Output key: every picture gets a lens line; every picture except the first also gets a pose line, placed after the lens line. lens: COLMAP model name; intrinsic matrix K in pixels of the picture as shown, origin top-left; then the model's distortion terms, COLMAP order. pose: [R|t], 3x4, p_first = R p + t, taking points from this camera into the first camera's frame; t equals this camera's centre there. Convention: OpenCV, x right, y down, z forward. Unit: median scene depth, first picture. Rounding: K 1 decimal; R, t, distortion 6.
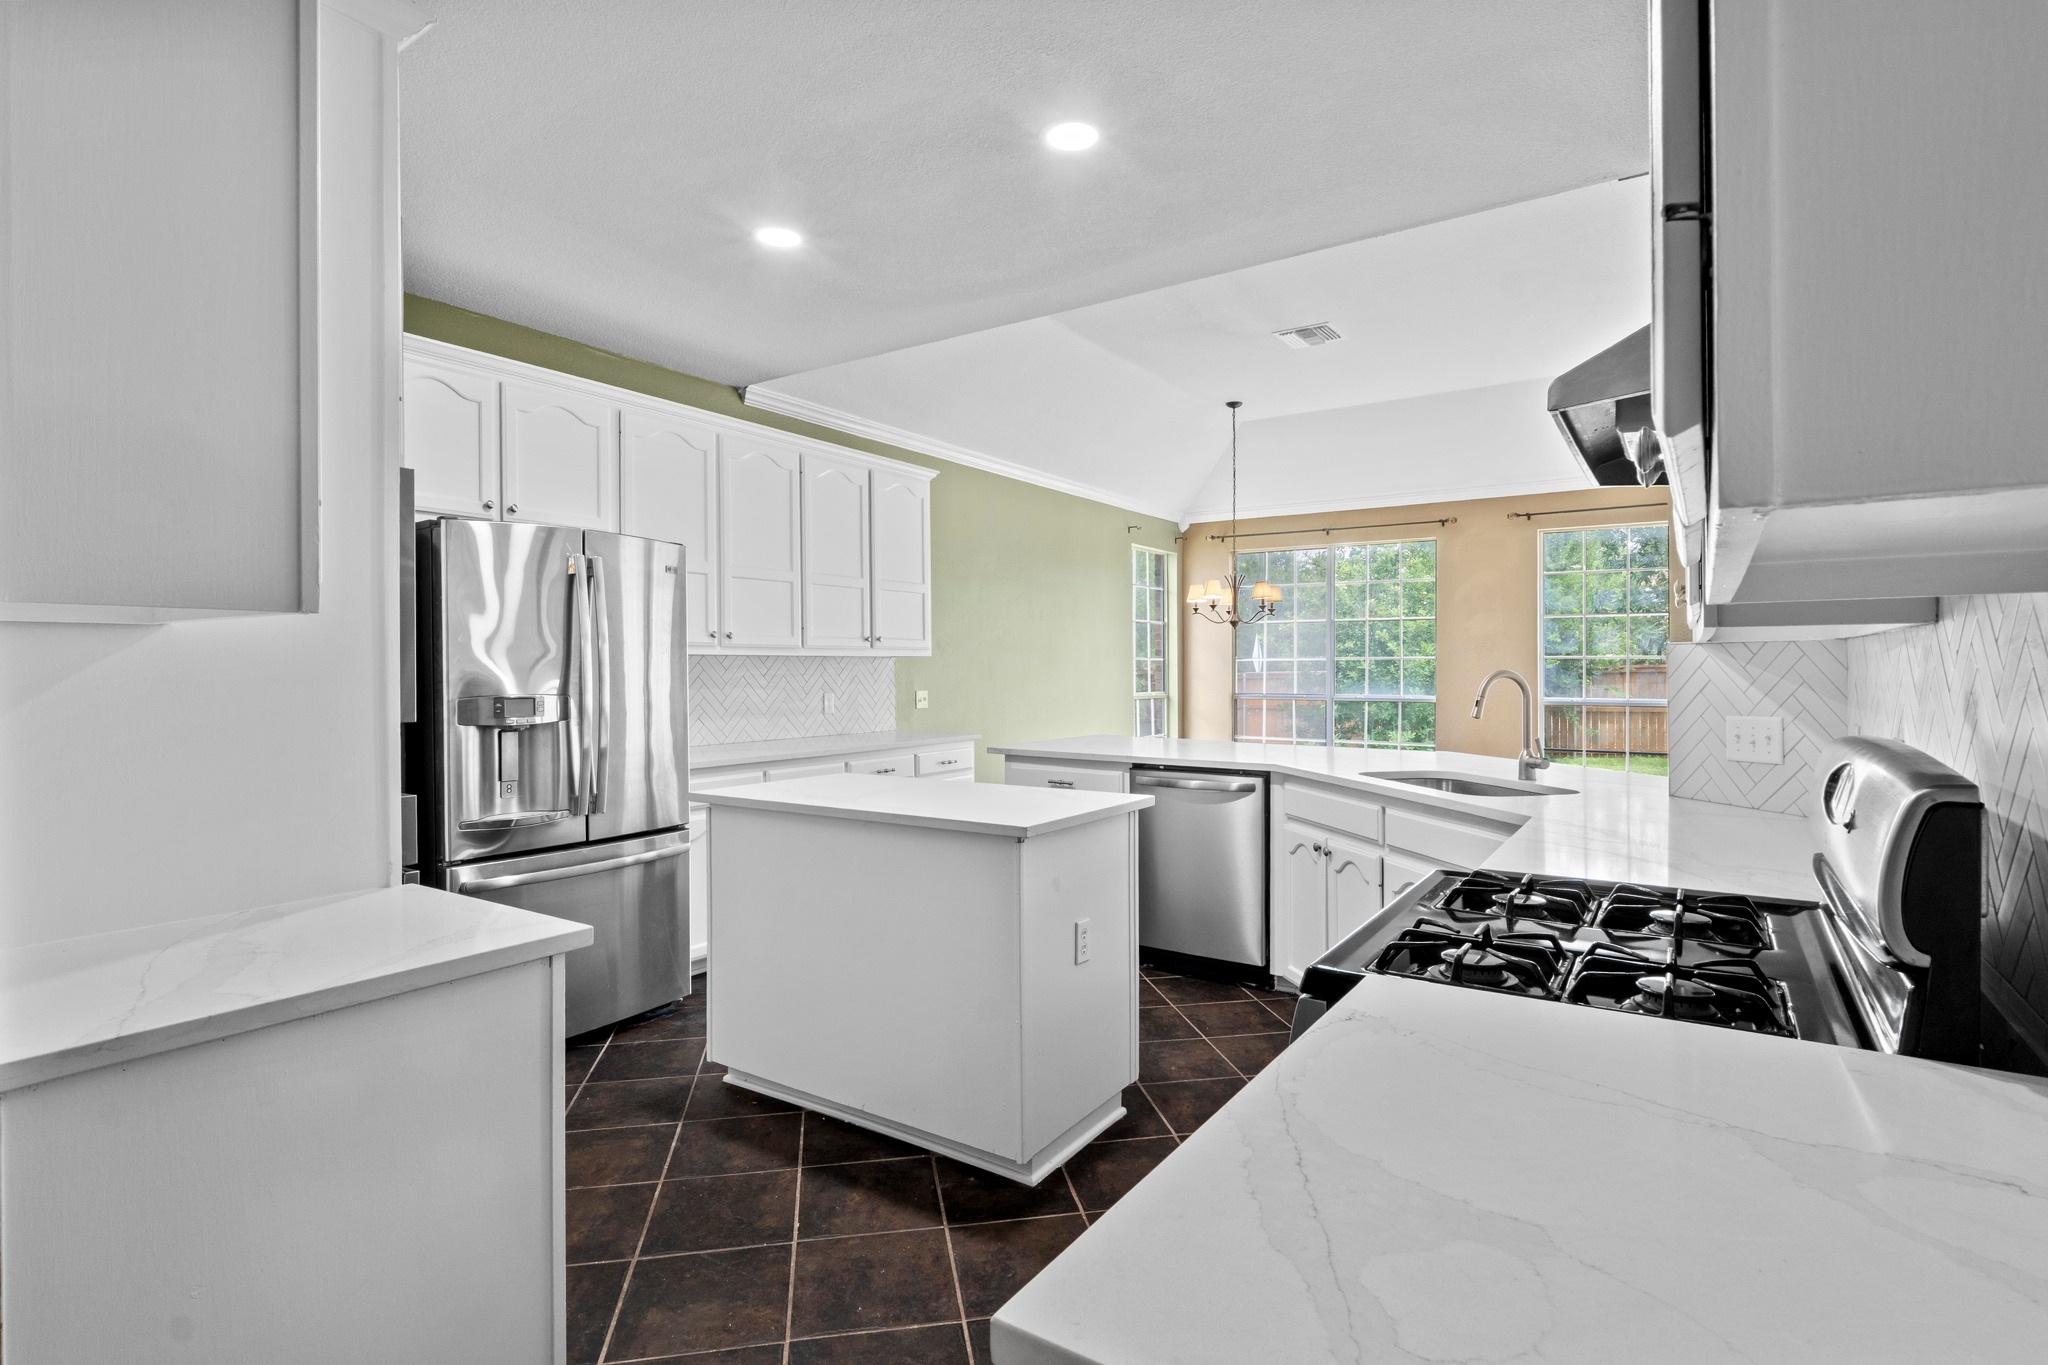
lens RADIAL K [[1008.5, 0, 1017.7], [0, 1008.5, 676.0], [0, 0, 1]] dist [-0.003203, -0.000327]
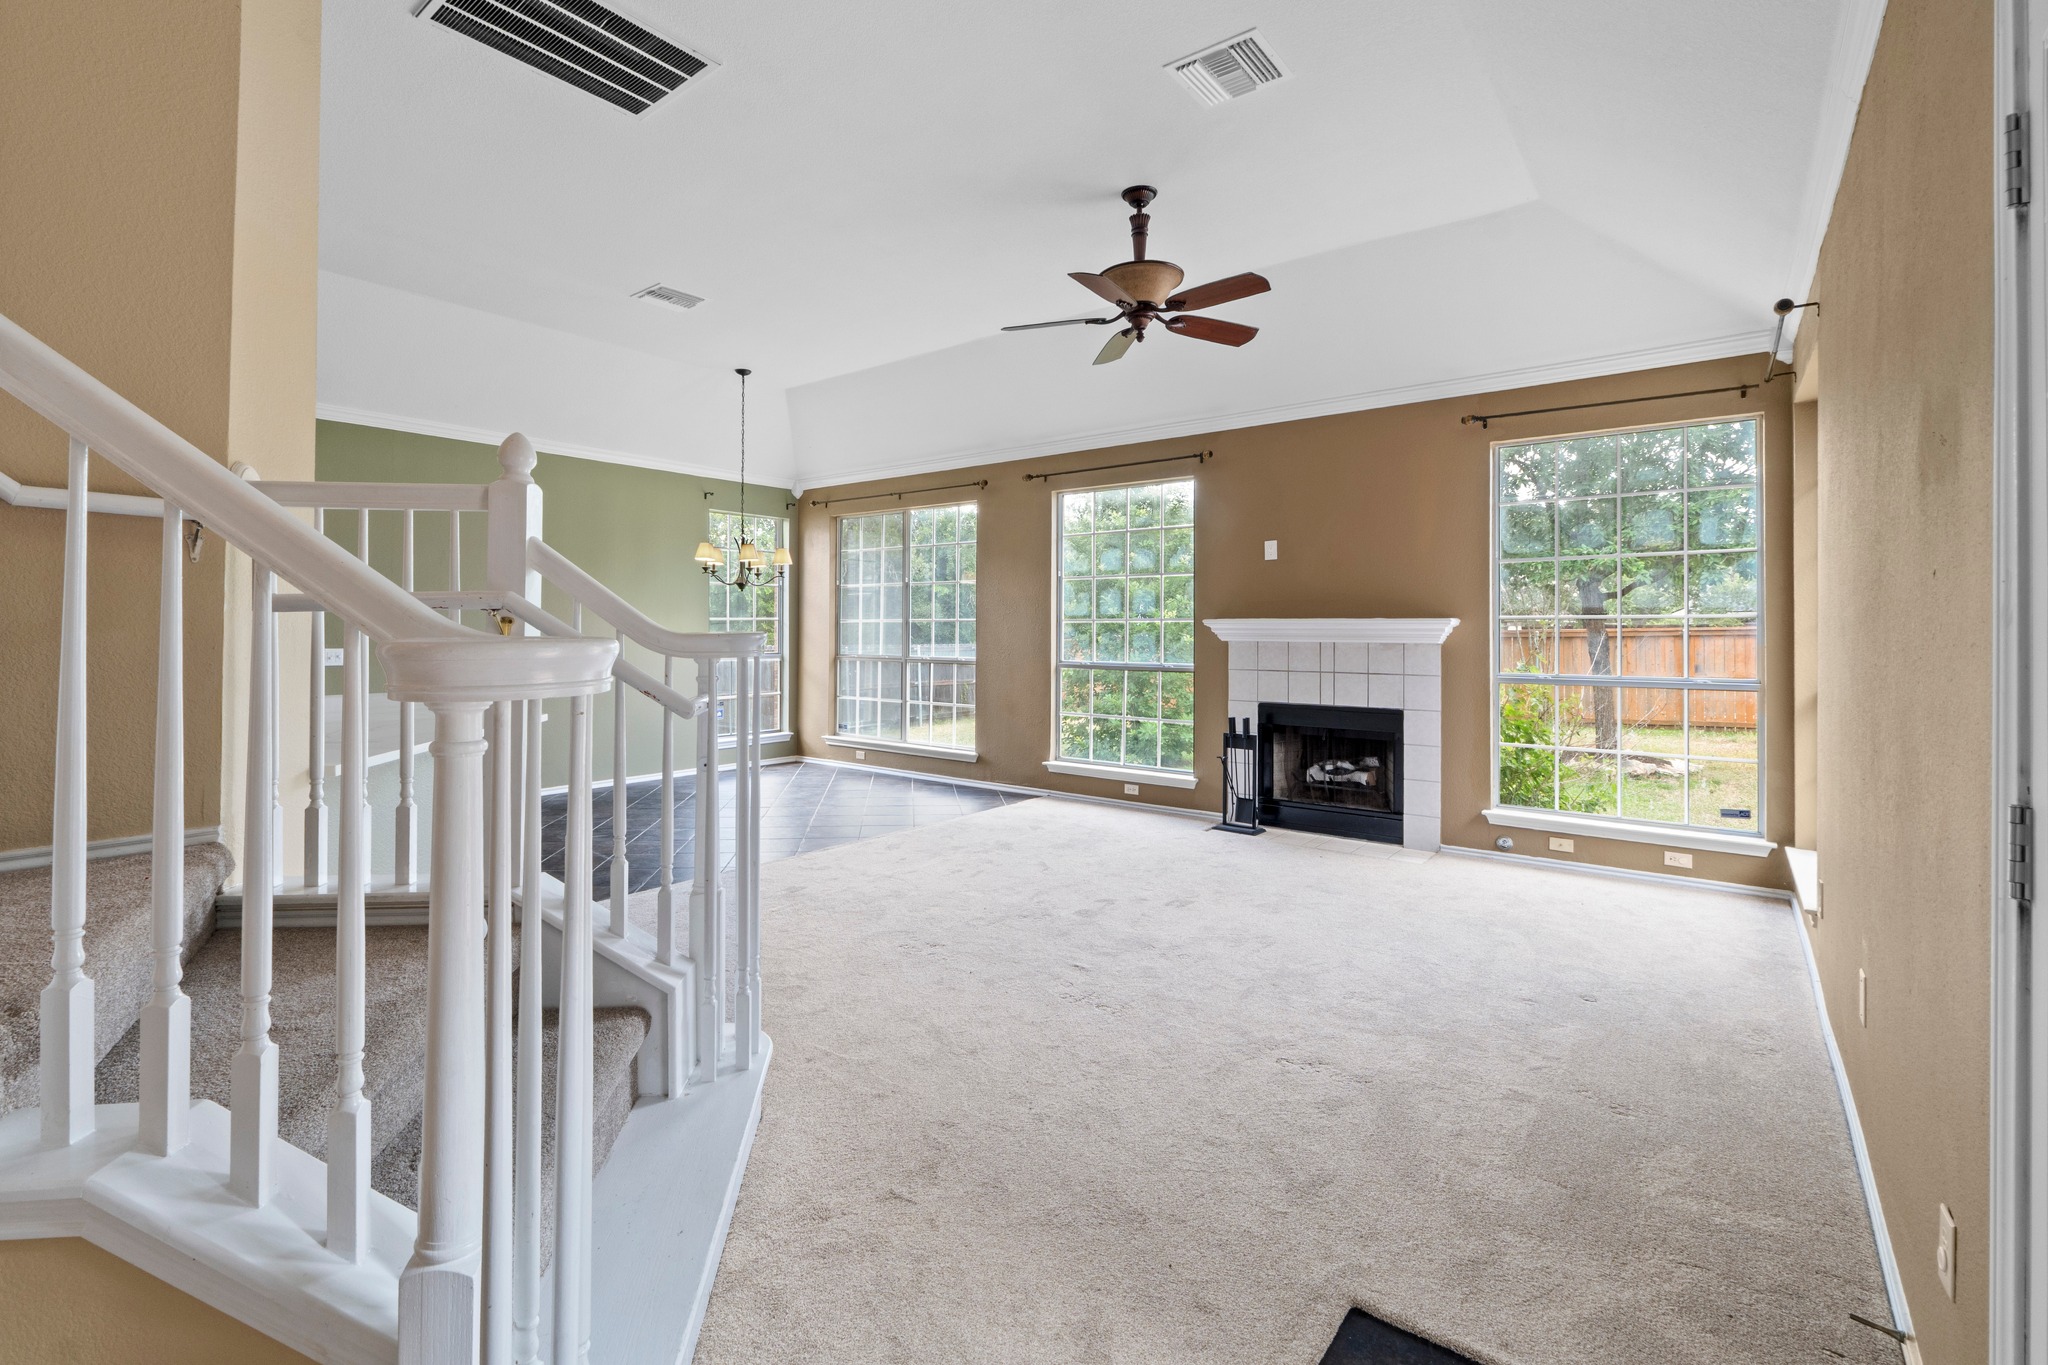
lens RADIAL K [[924.8, 0, 981.3], [0, 924.8, 621.6], [0, 0, 1]] dist [-0.001810, -0.000455]
pose [[0.995725, 0.003206, -0.092314, 0.811269], [-0.004714, 0.999859, -0.016125, -0.002053], [0.092249, 0.016491, 0.995599, 0.135313]]
